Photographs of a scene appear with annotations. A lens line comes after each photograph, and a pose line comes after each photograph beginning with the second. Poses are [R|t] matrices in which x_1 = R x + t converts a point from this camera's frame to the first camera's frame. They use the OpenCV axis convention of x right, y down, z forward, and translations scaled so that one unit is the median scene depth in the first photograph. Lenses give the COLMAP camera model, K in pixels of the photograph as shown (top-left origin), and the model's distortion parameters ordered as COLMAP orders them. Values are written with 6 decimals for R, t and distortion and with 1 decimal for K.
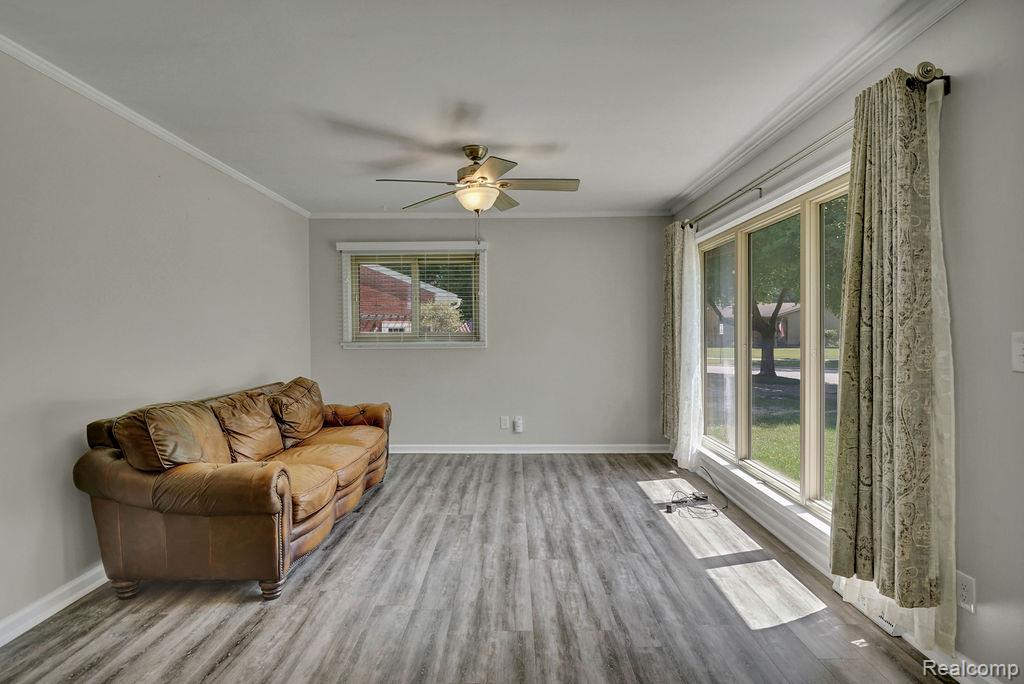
lens RADIAL K [[520.7, 0, 503.6], [0, 520.7, 343.3], [0, 0, 1]] dist [-0.001407, 0.001424]
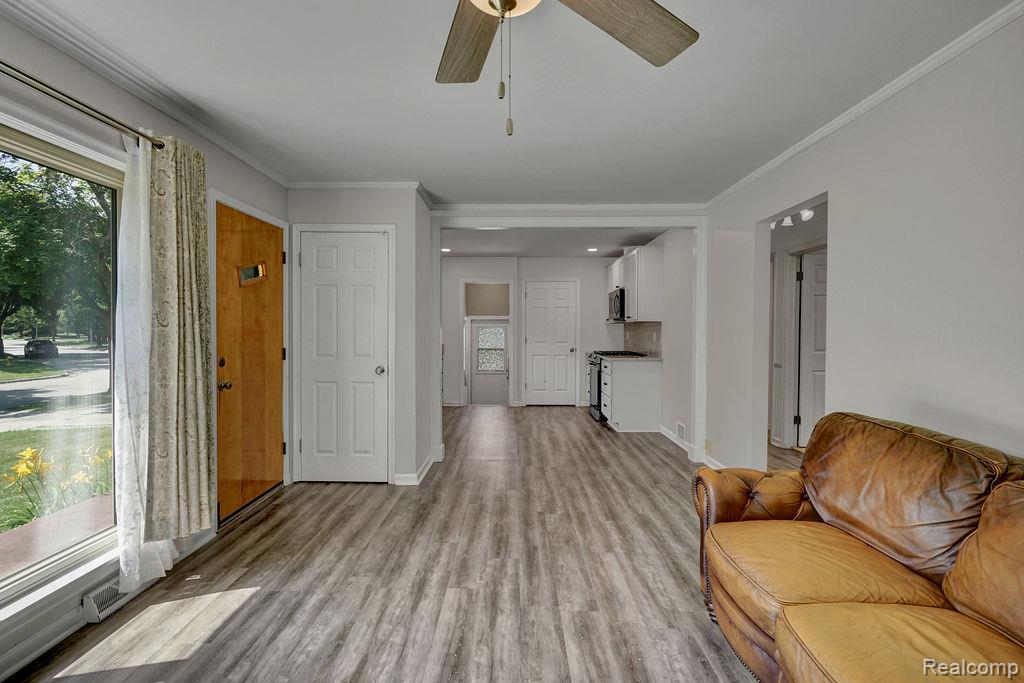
lens RADIAL K [[520.7, 0, 505.5], [0, 520.7, 335.7], [0, 0, 1]] dist [-0.001407, 0.001424]
pose [[-0.999997, 0.002459, -0.000170, -0.064105], [0.002452, 0.999406, 0.034383, -0.046524], [0.000254, 0.034382, -0.999409, 1.804310]]
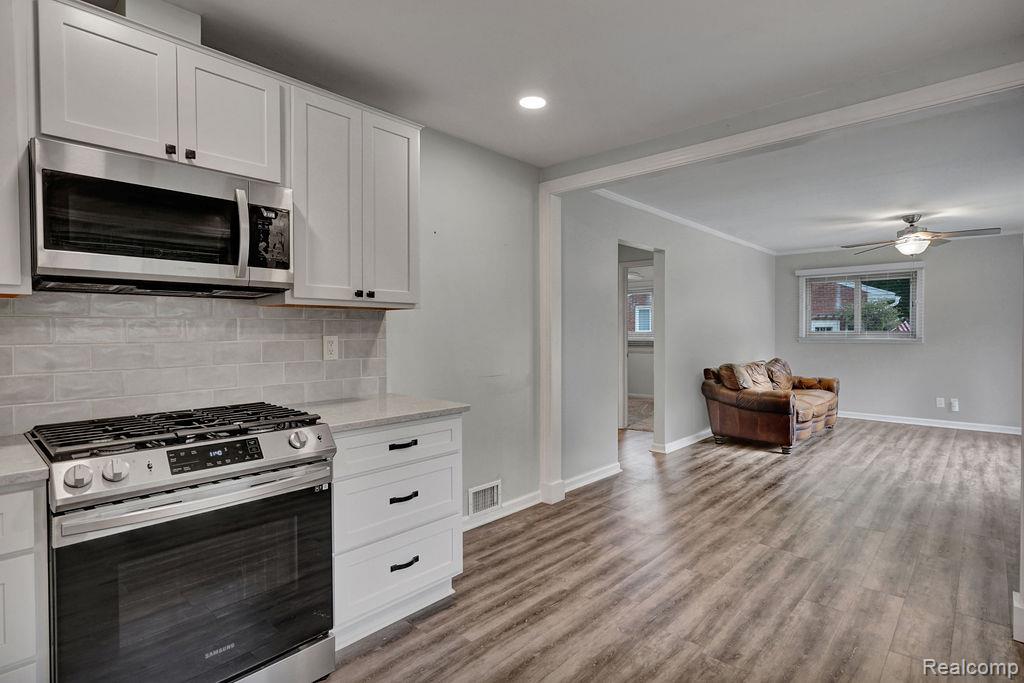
lens RADIAL K [[520.7, 0, 511.1], [0, 520.7, 341.1], [0, 0, 1]] dist [-0.001407, 0.001424]
pose [[0.750237, 0.015814, -0.660980, 0.112692], [-0.016373, 0.999852, 0.005337, 0.026972], [0.660966, 0.006819, 0.750384, -1.329577]]
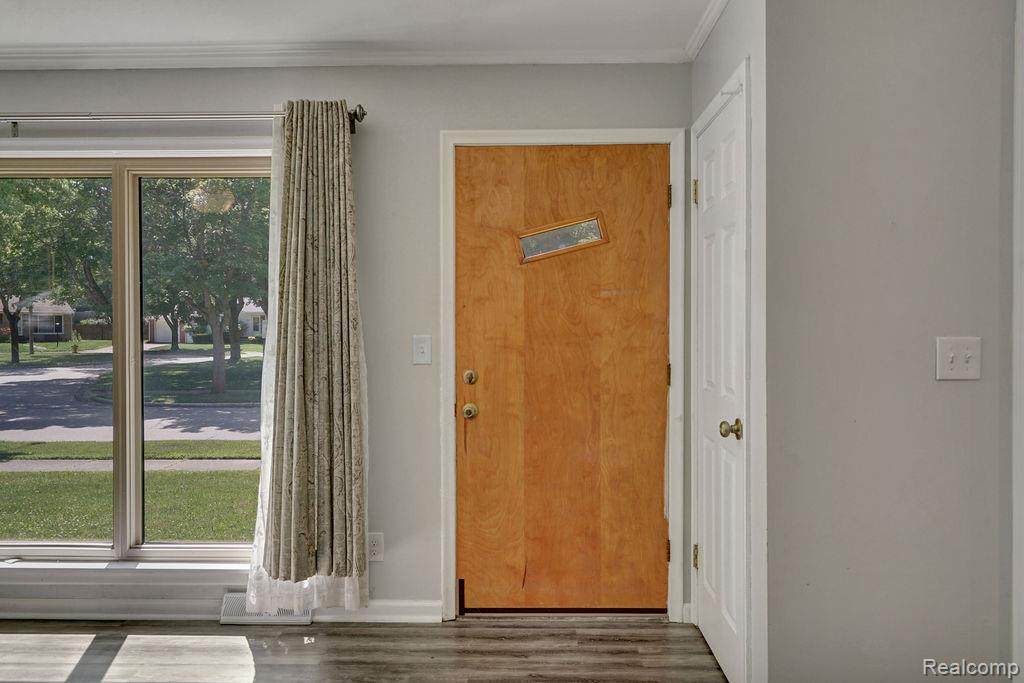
lens RADIAL K [[767.0, 0, 503.6], [0, 767.0, 339.7], [0, 0, 1]] dist [0.010635, 0.001885]
pose [[-0.002951, -0.013983, 0.999898, -0.652543], [0.021573, 0.999669, 0.014043, -0.020553], [-0.999763, 0.021612, -0.002648, 0.486557]]
